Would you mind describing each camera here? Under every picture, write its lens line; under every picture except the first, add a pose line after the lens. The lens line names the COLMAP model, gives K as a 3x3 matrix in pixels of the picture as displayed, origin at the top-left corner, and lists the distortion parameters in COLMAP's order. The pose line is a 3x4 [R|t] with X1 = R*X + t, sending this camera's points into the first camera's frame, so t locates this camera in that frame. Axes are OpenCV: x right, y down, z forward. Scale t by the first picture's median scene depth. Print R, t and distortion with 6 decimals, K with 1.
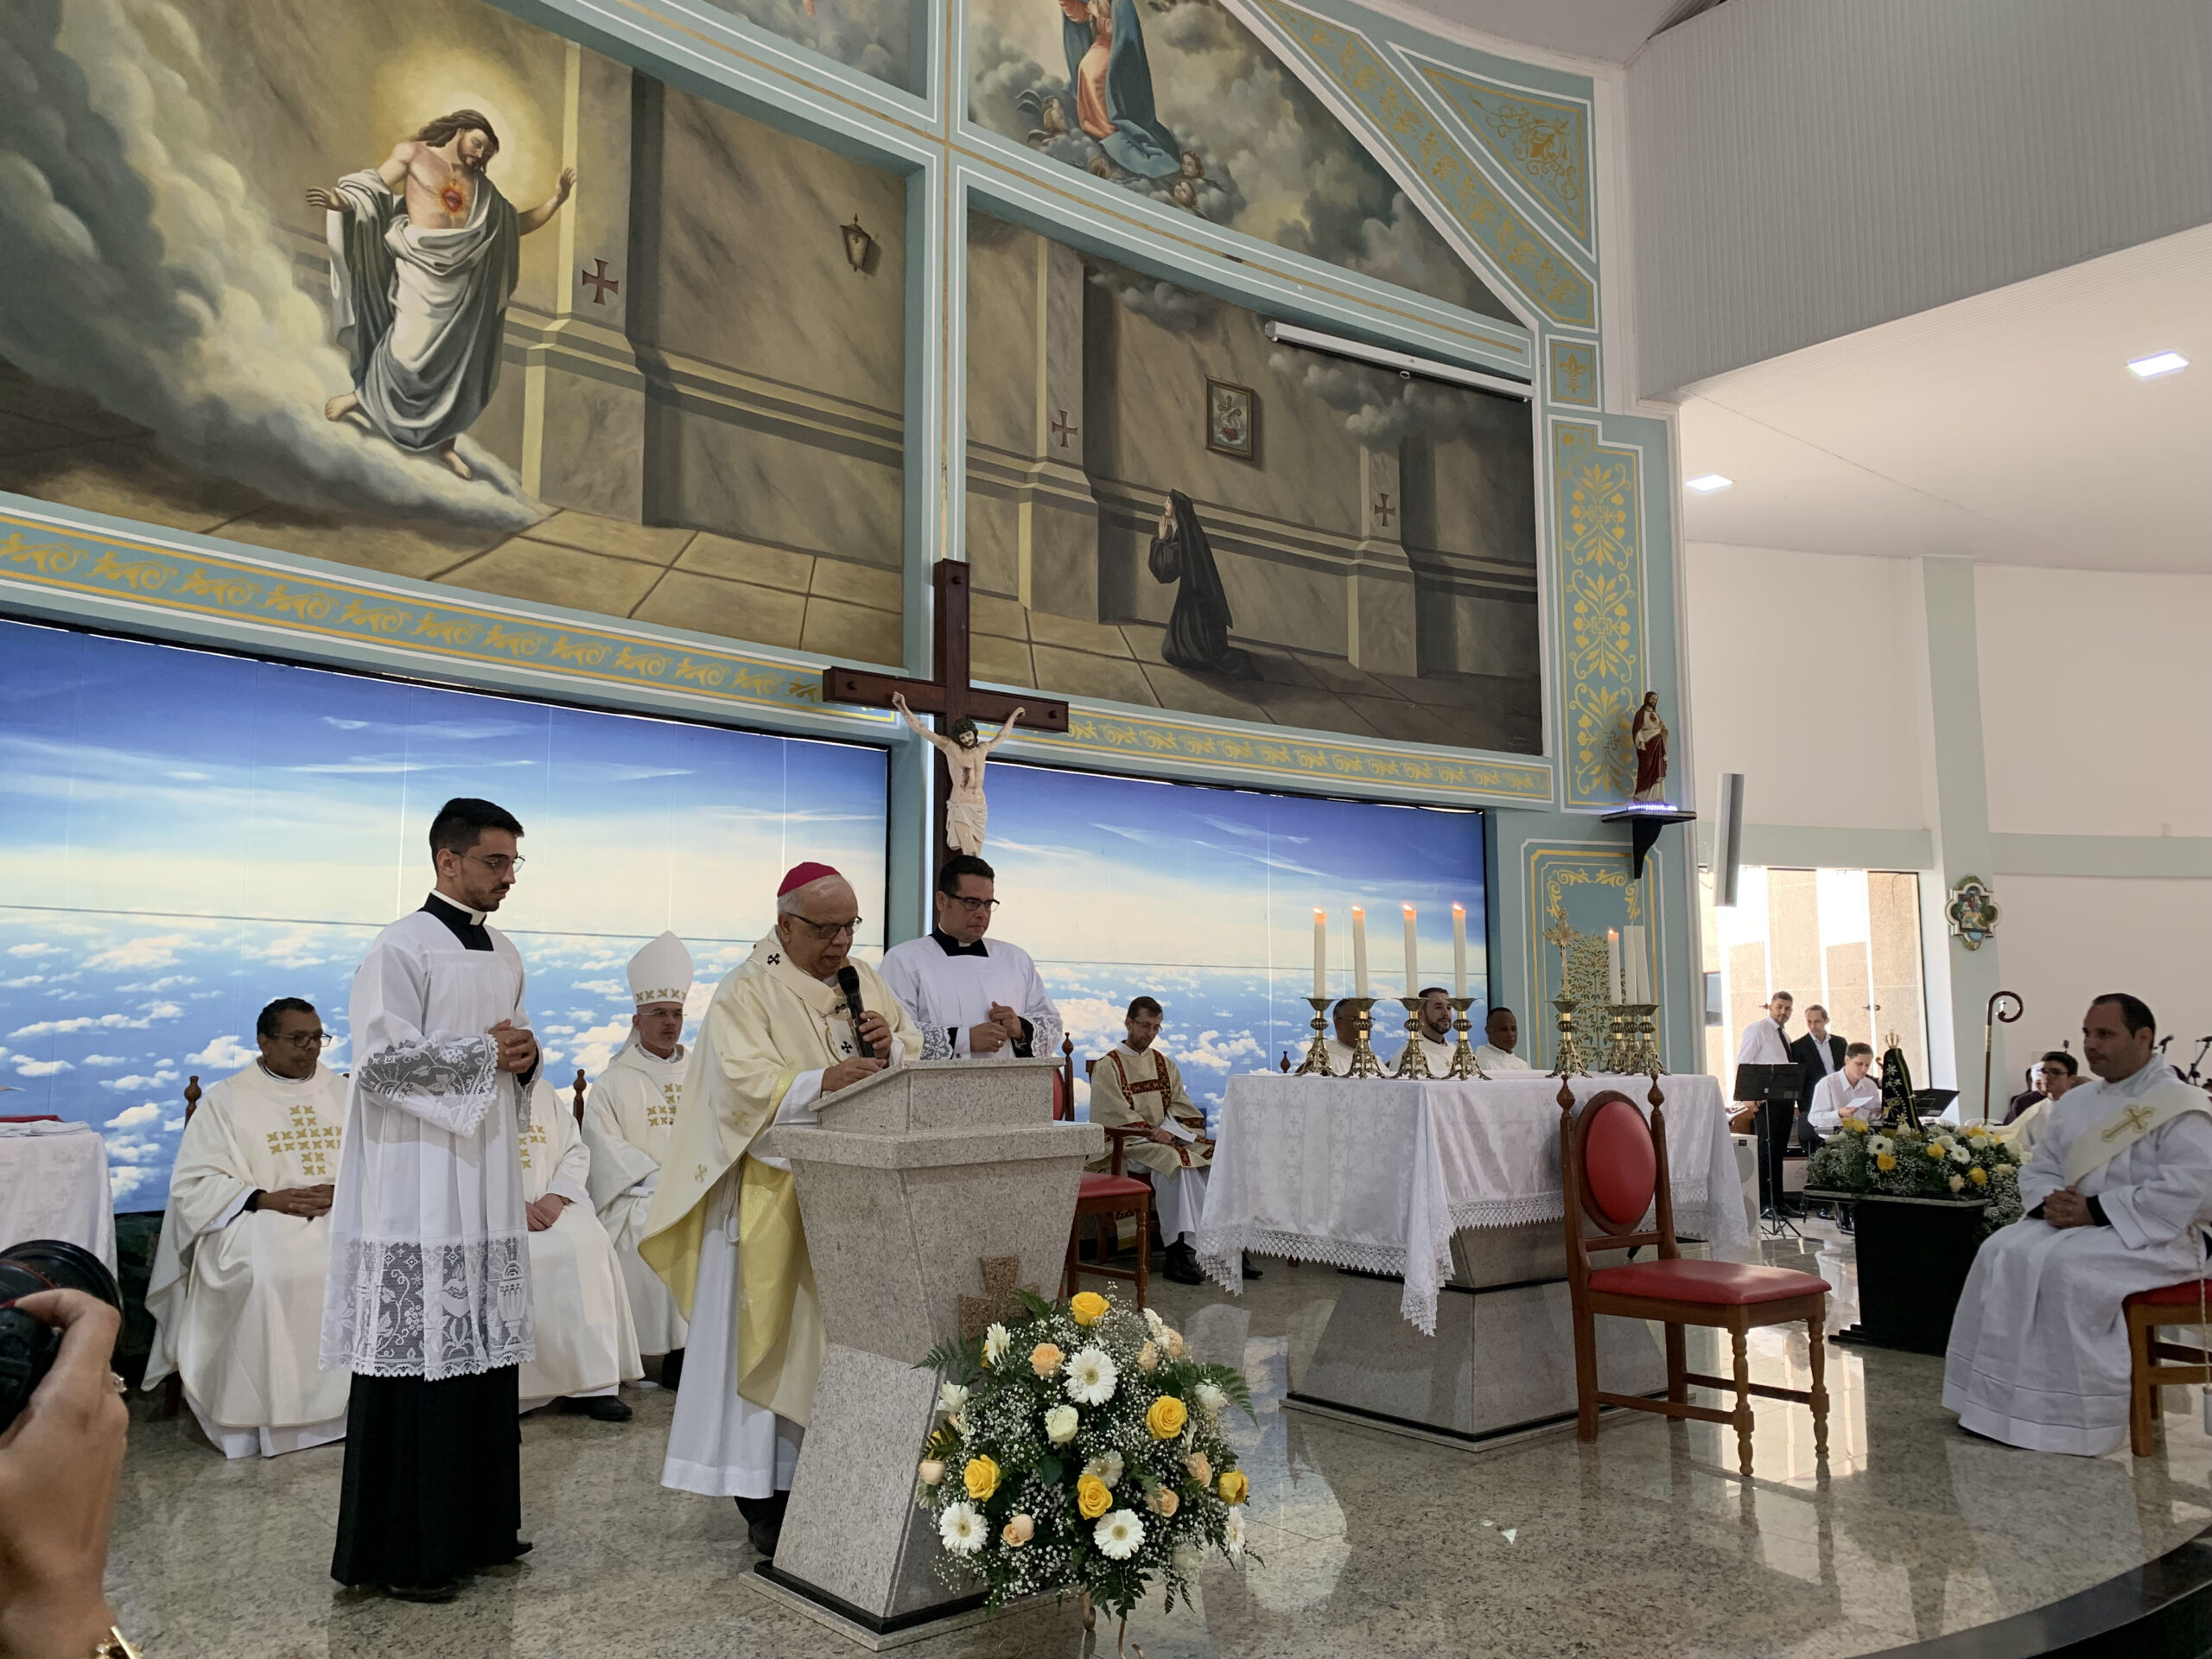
lens RADIAL K [[1680.9, 0, 1082.8], [0, 1680.9, 820.2], [0, 0, 1]] dist [0.151844, -0.342197]
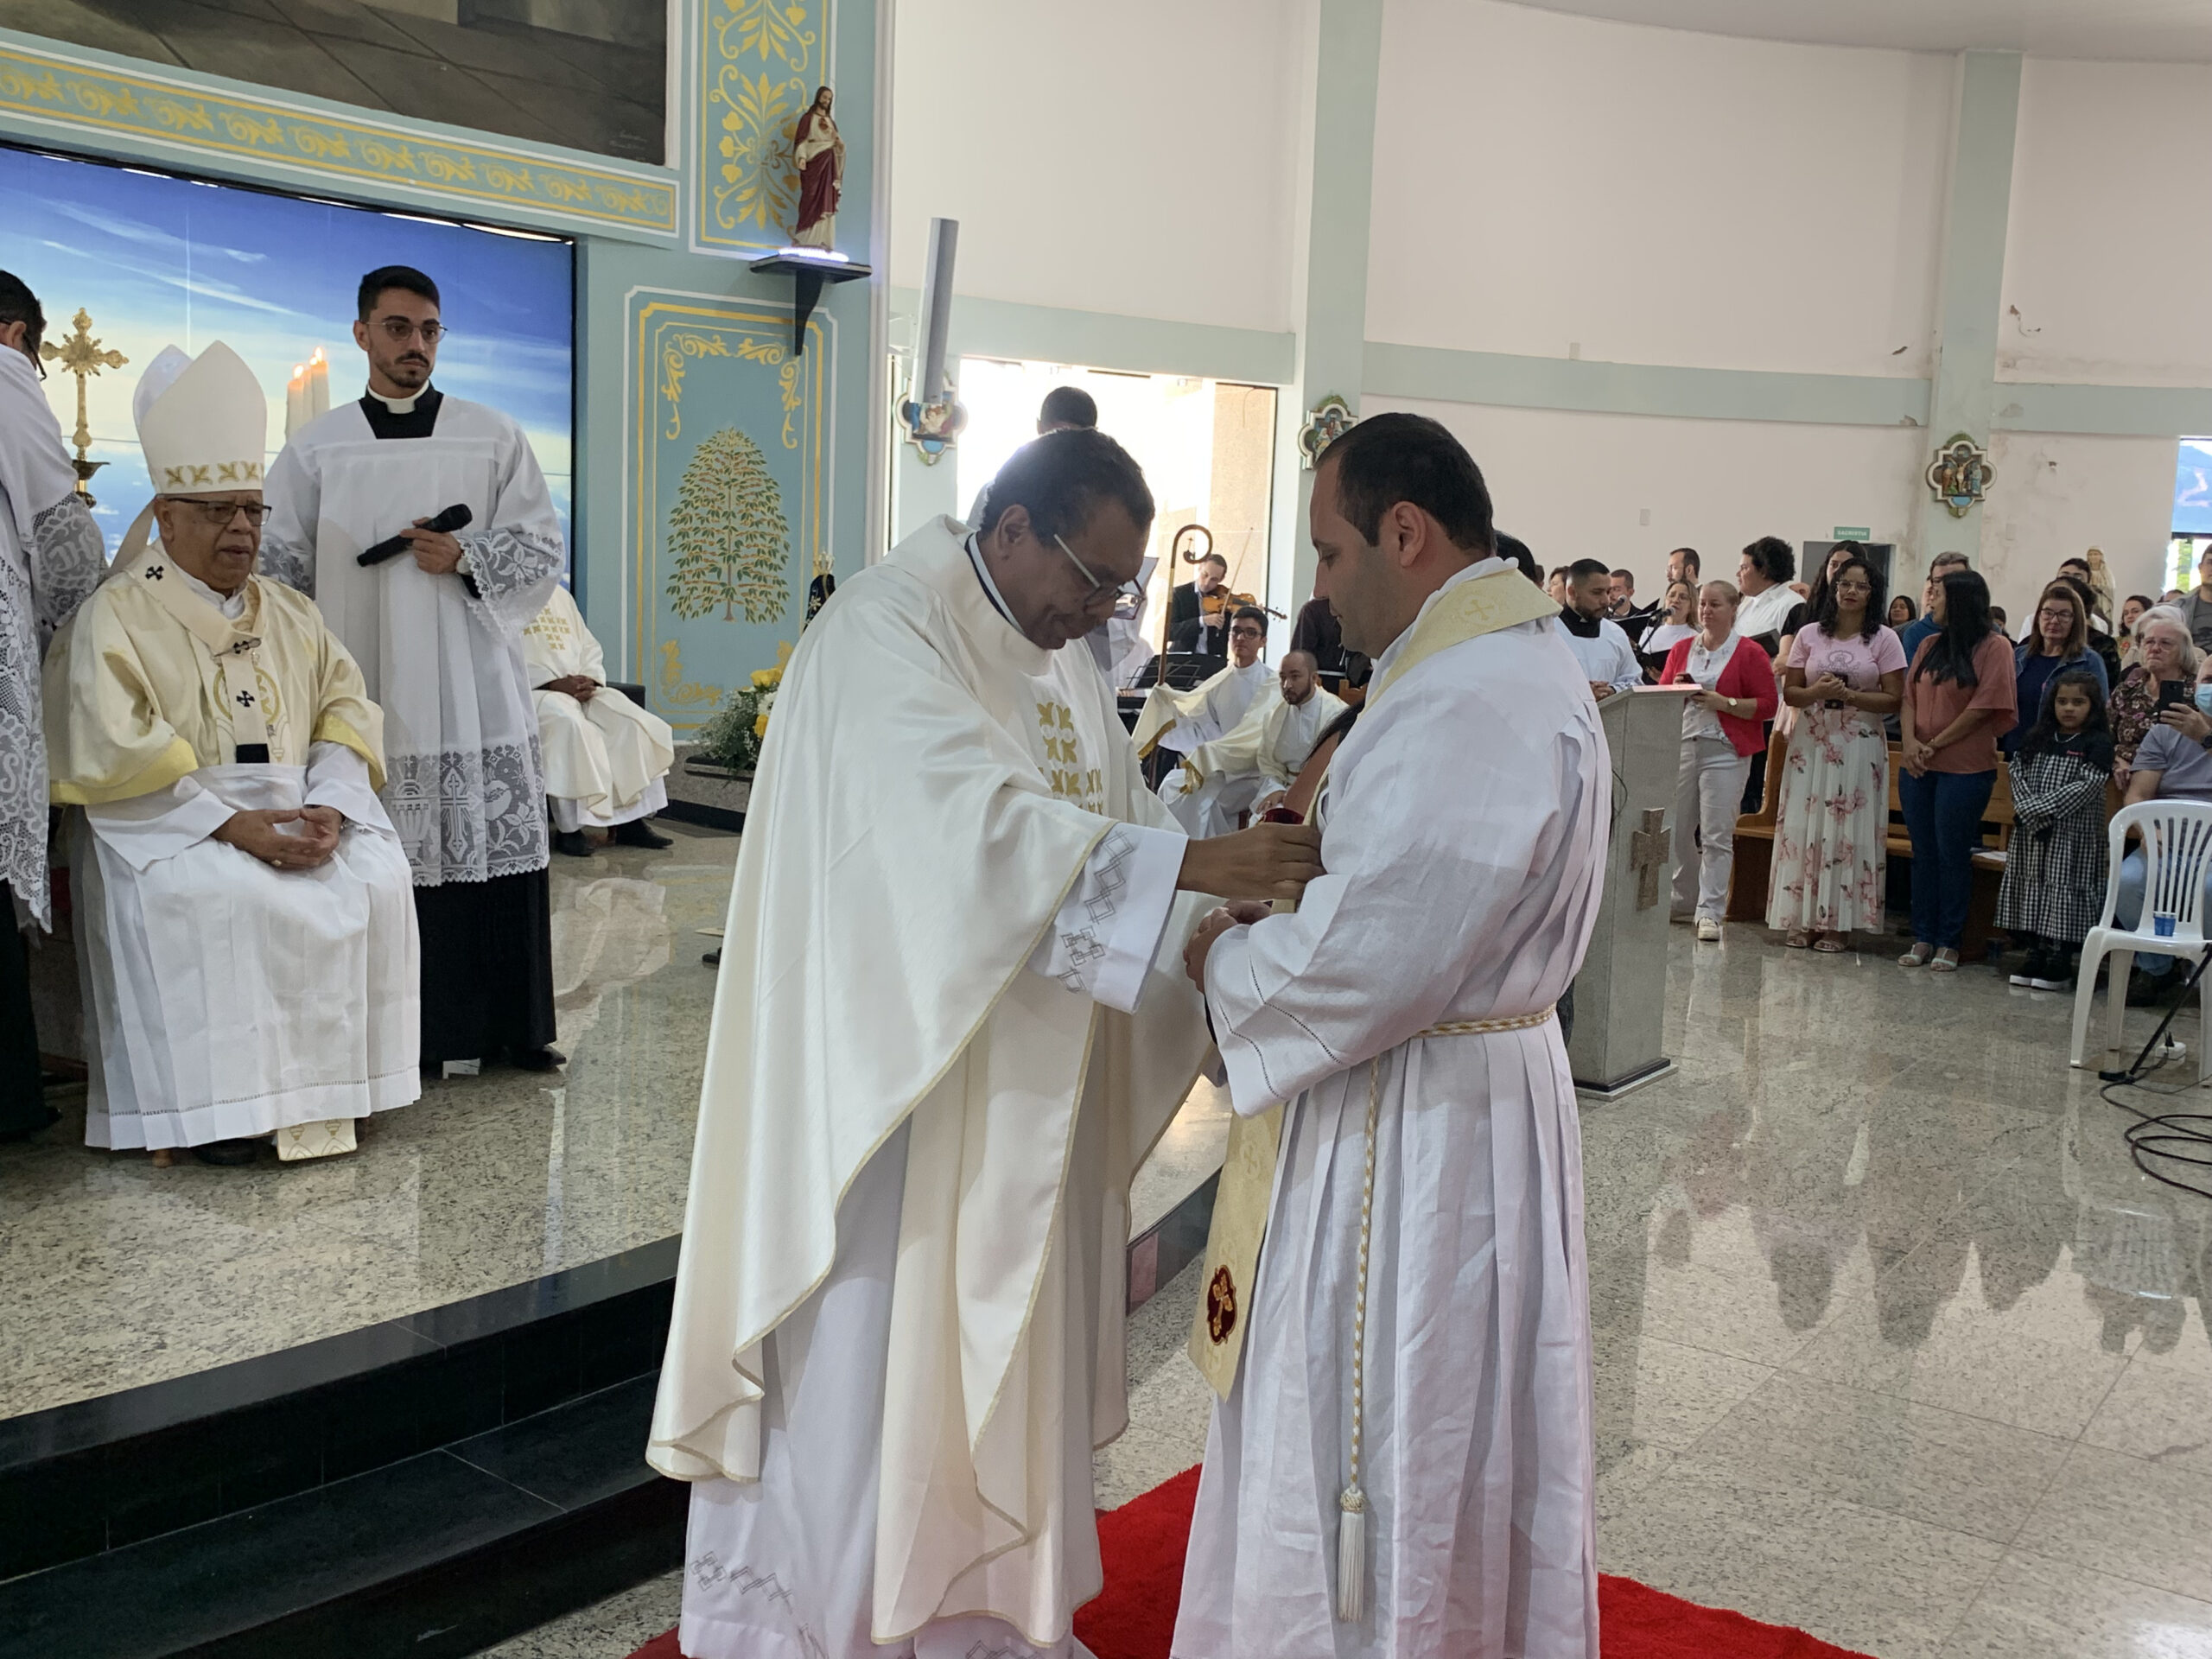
lens RADIAL K [[2090.2, 0, 1098.4], [0, 2090.2, 834.5], [0, 0, 1]] dist [0.083186, -0.185881]
pose [[0.966990, 0.005193, 0.254762, 0.262816], [-0.066112, 0.970669, 0.231150, 0.020204], [-0.246089, -0.240363, 0.938971, 0.079969]]
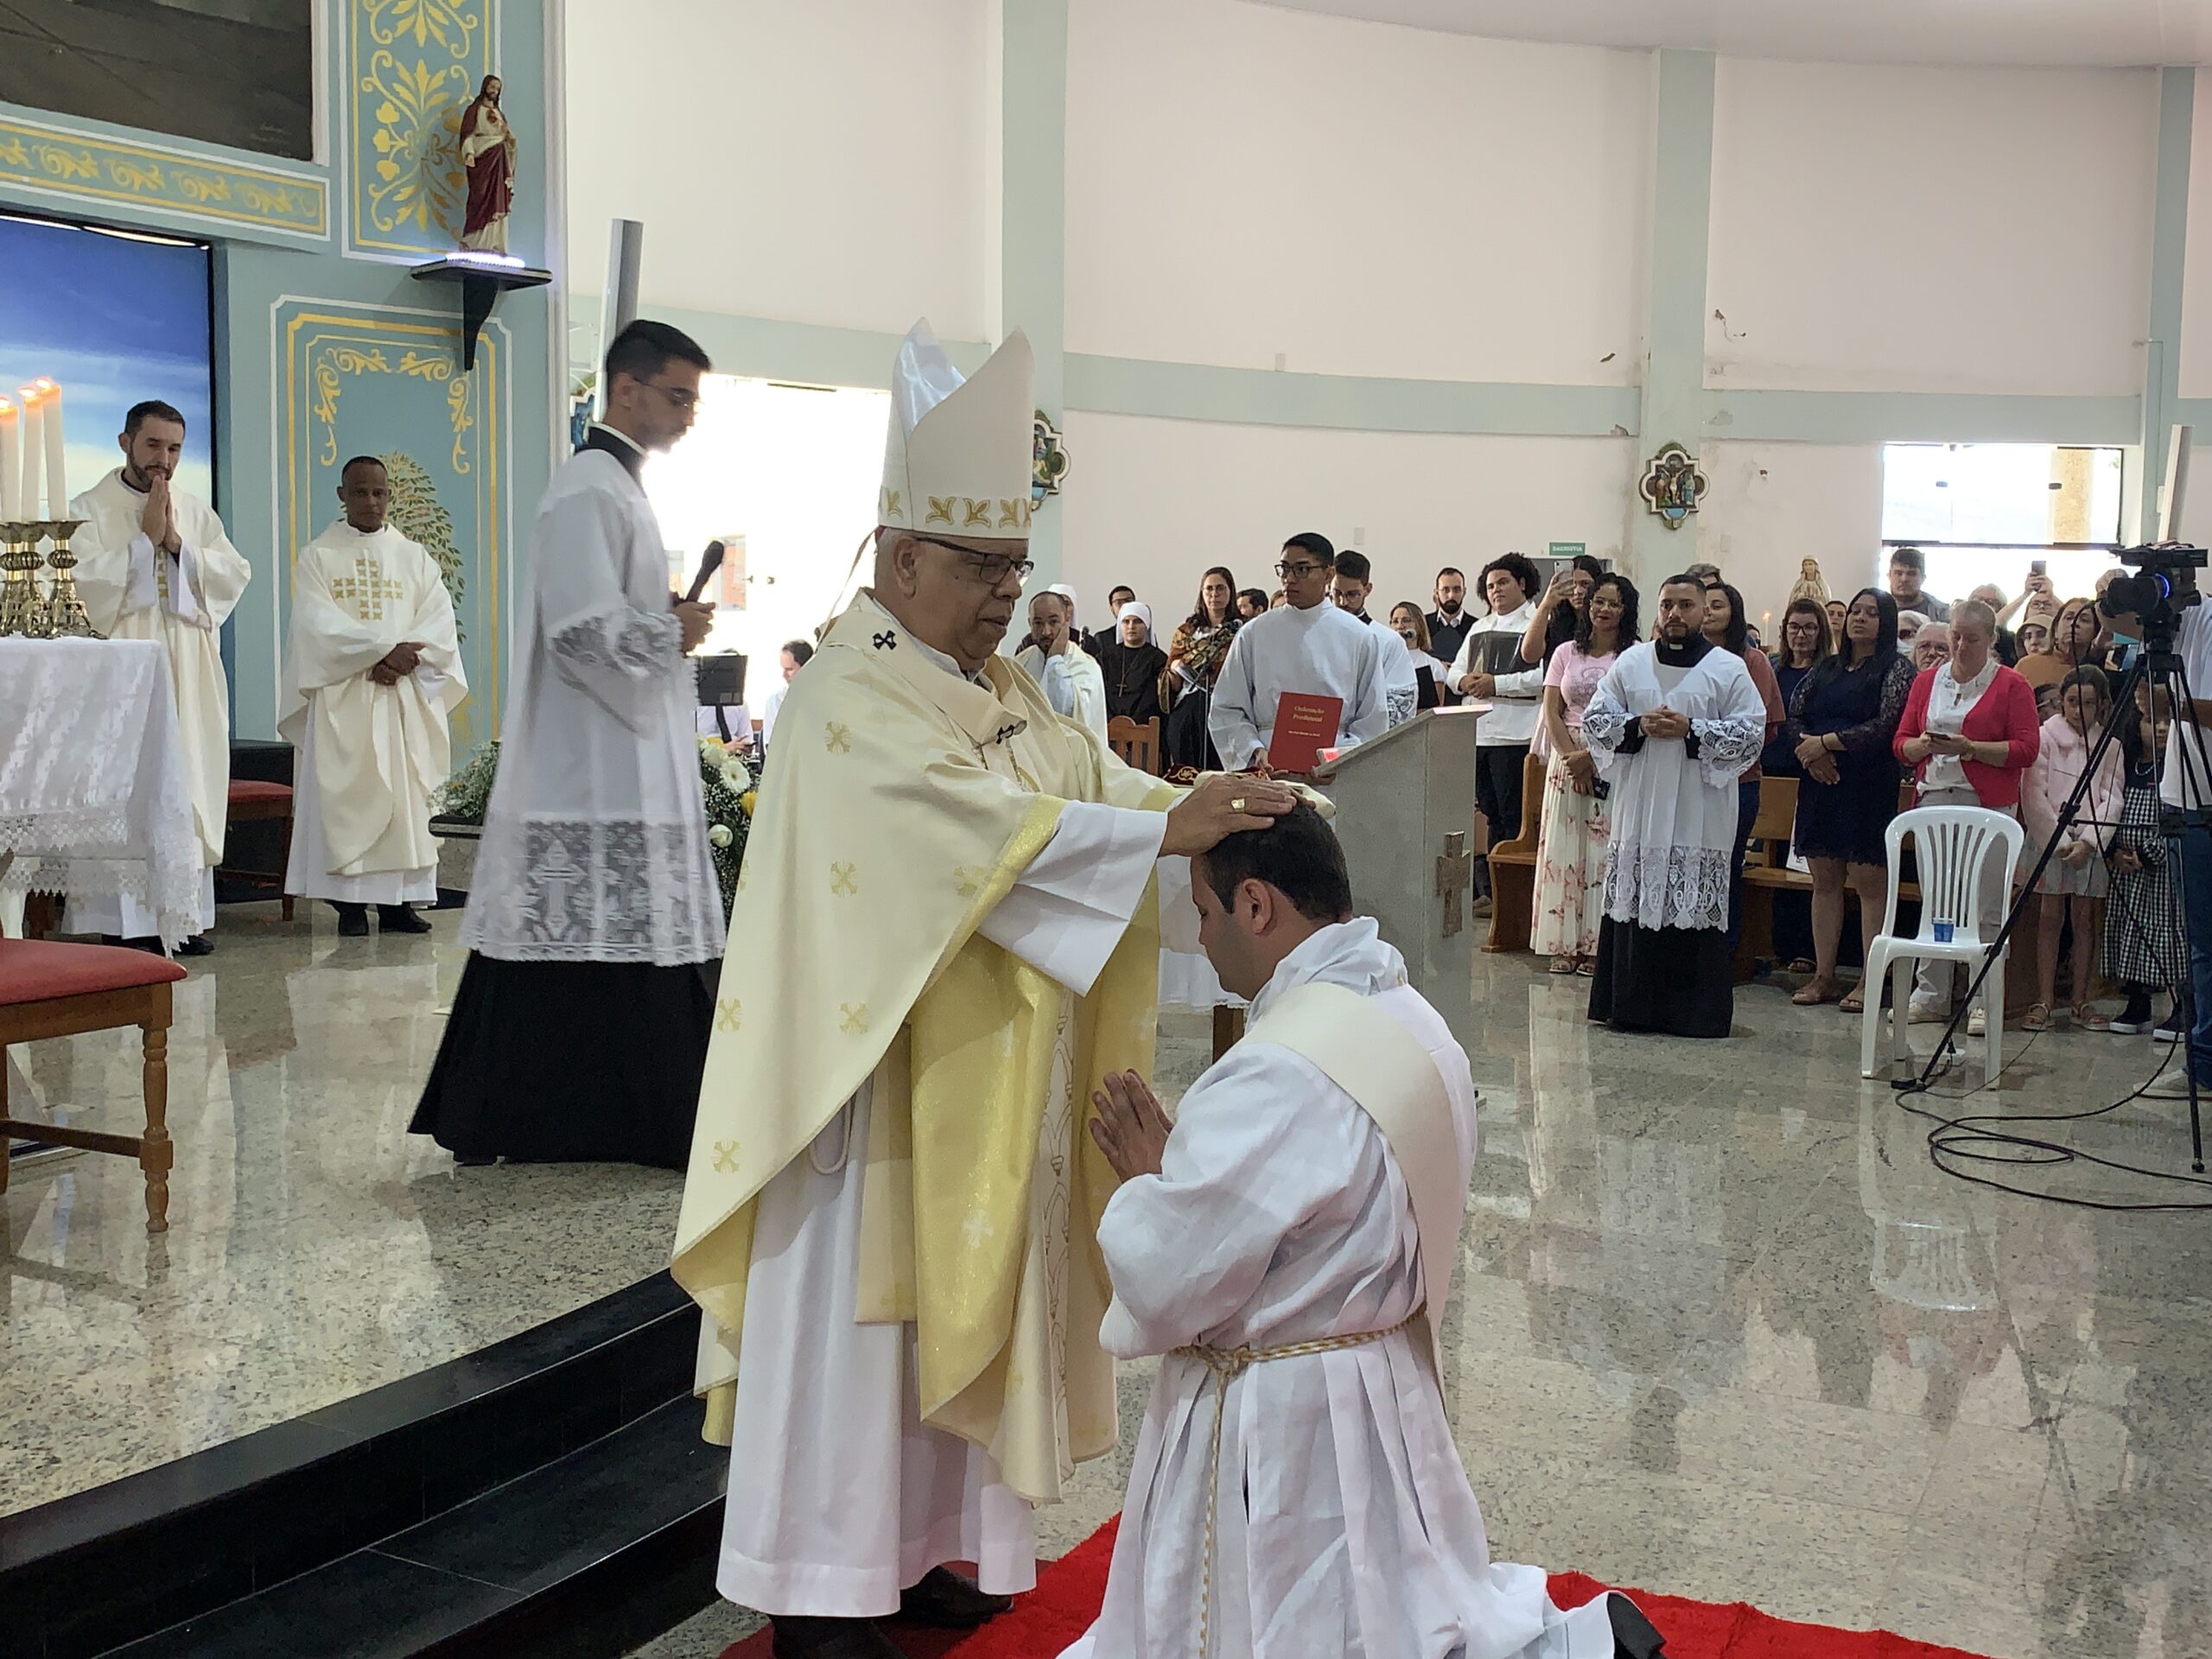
lens RADIAL K [[2346.1, 0, 1117.3], [0, 2346.1, 804.9], [0, 0, 1]] dist [0.116777, -0.291443]
pose [[0.911783, -0.019883, 0.410190, 0.208821], [-0.061004, 0.981188, 0.183163, 0.019338], [-0.406115, -0.192028, 0.893418, 0.058157]]
